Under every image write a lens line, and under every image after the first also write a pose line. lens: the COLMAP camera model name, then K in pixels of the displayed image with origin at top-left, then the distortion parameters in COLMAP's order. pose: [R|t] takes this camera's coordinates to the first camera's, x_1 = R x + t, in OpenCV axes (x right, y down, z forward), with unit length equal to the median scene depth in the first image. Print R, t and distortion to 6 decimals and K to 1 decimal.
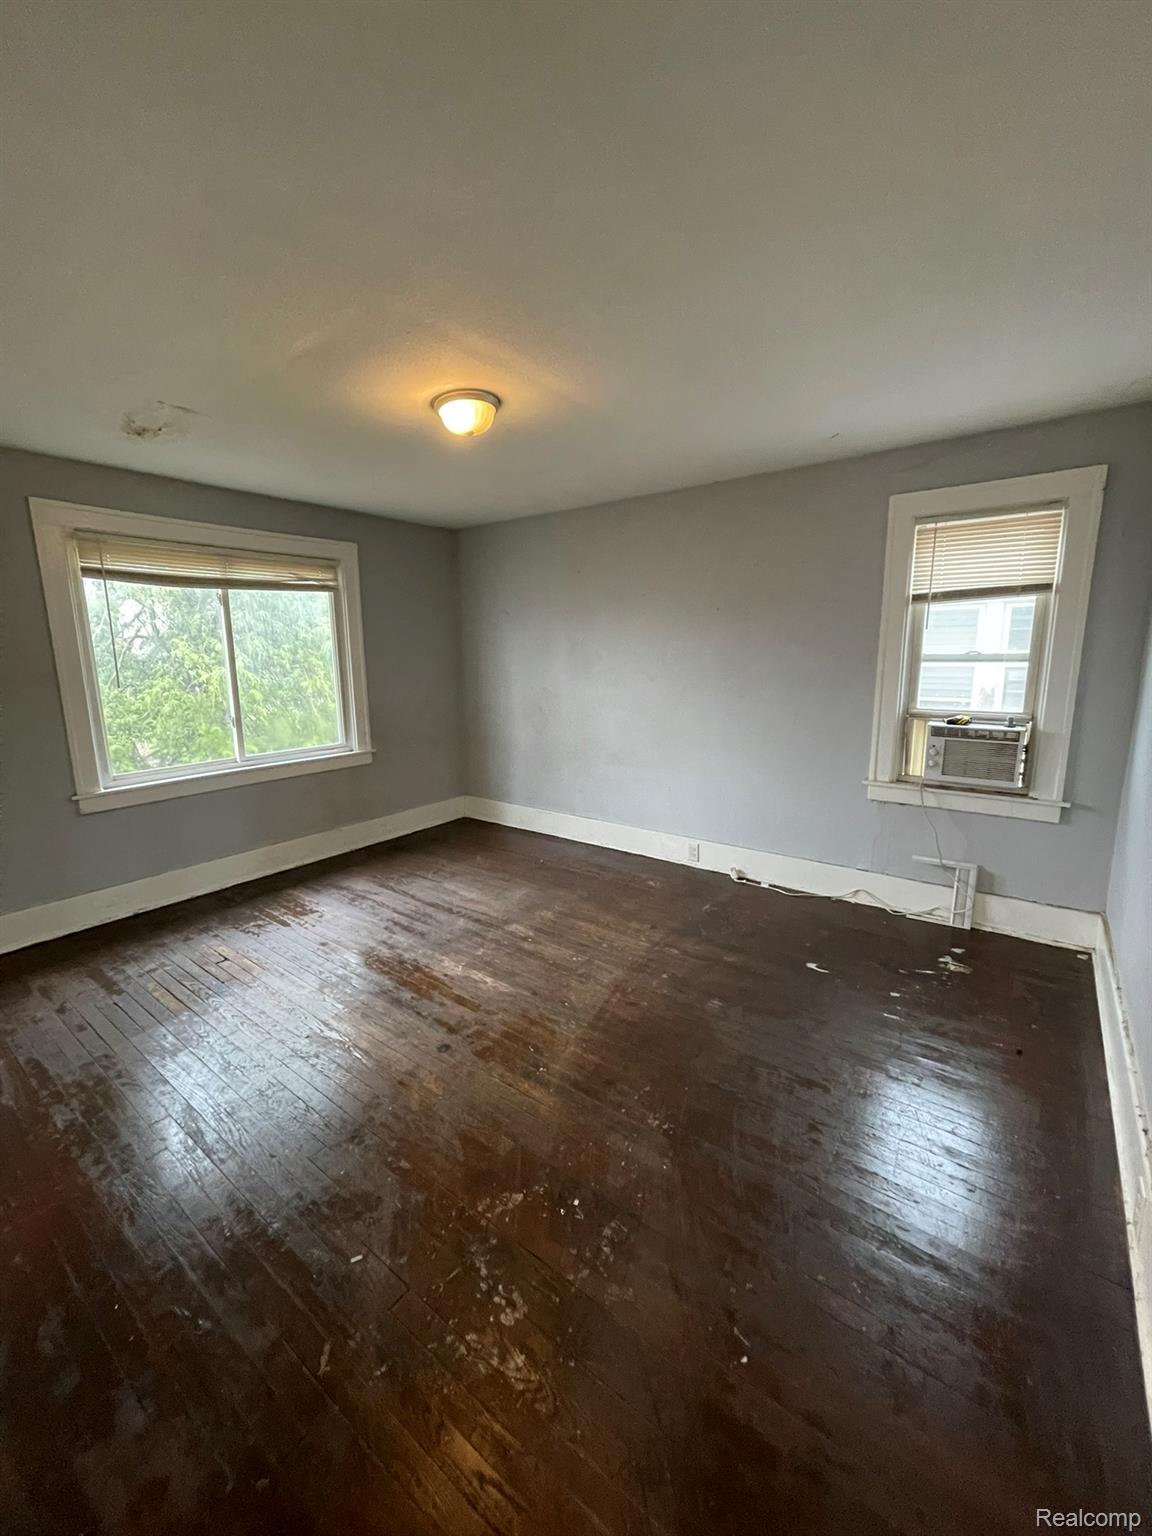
lens RADIAL K [[614.0, 0, 570.4], [0, 614.0, 764.0], [0, 0, 1]] dist [-0.004472, 0.000517]
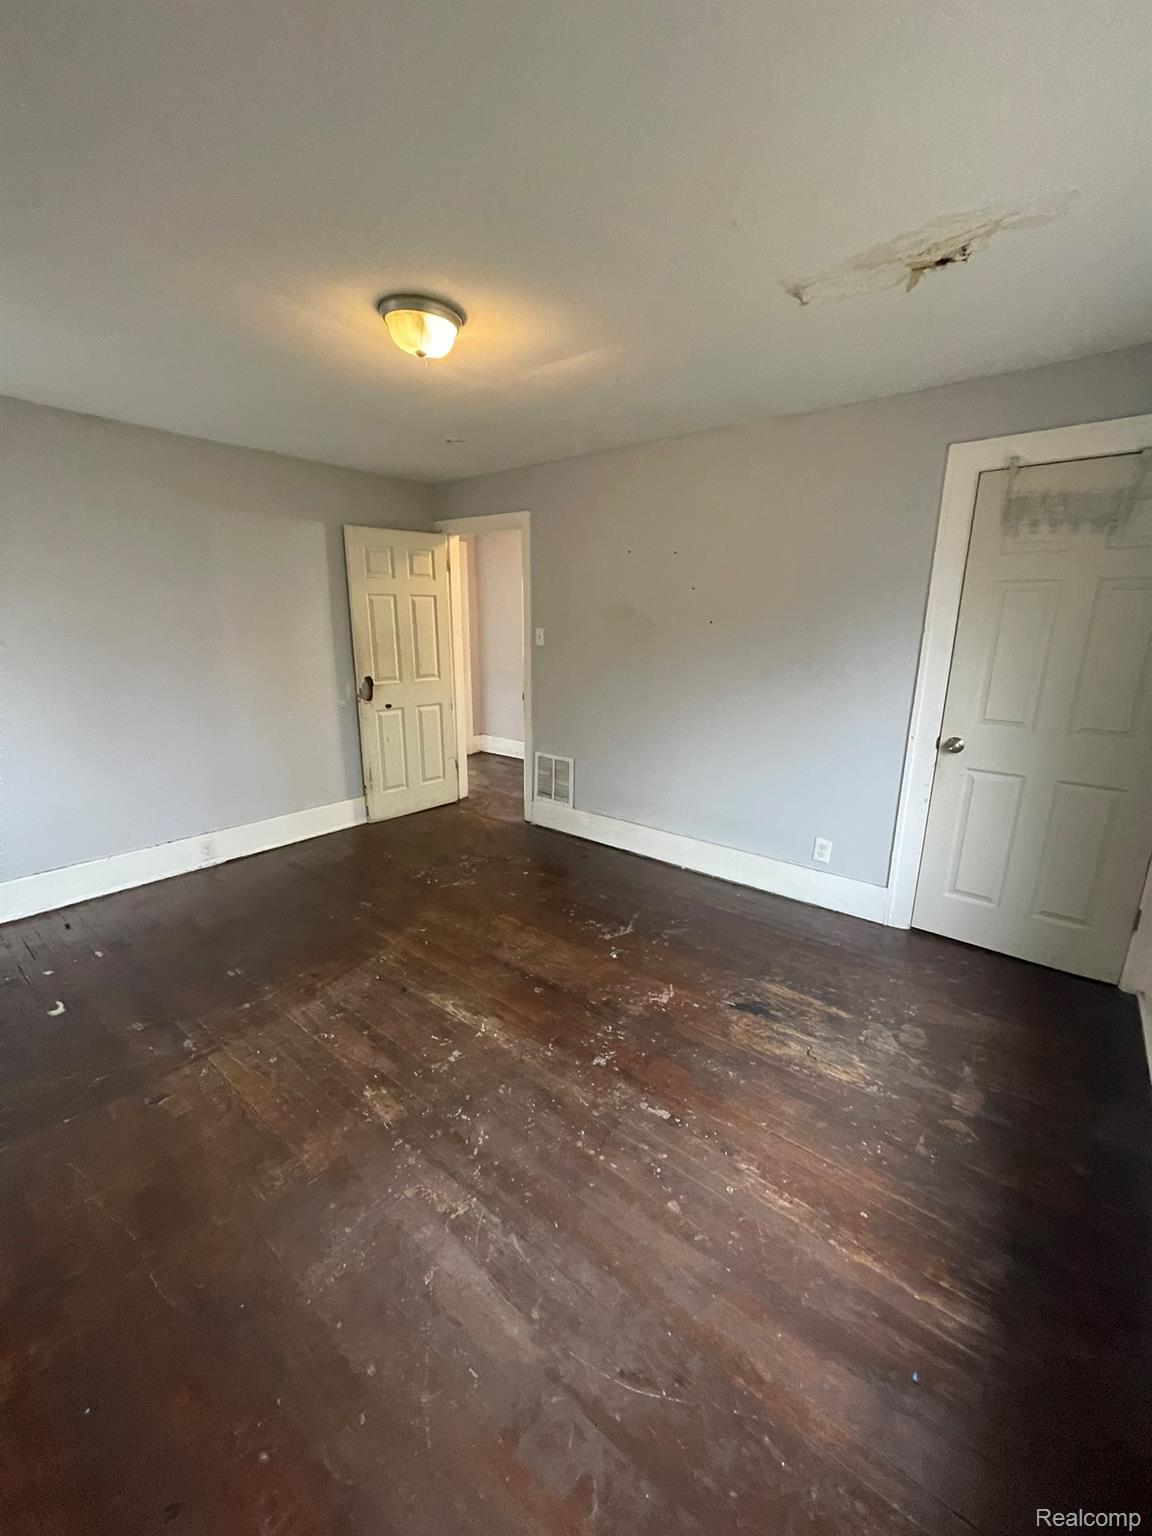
lens RADIAL K [[614.0, 0, 570.4], [0, 614.0, 764.0], [0, 0, 1]] dist [-0.004472, 0.000517]
pose [[-0.999378, -0.002986, 0.035147, -0.292527], [0.011993, 0.908289, 0.418172, -0.279858], [-0.033172, 0.418333, -0.907688, 1.444785]]
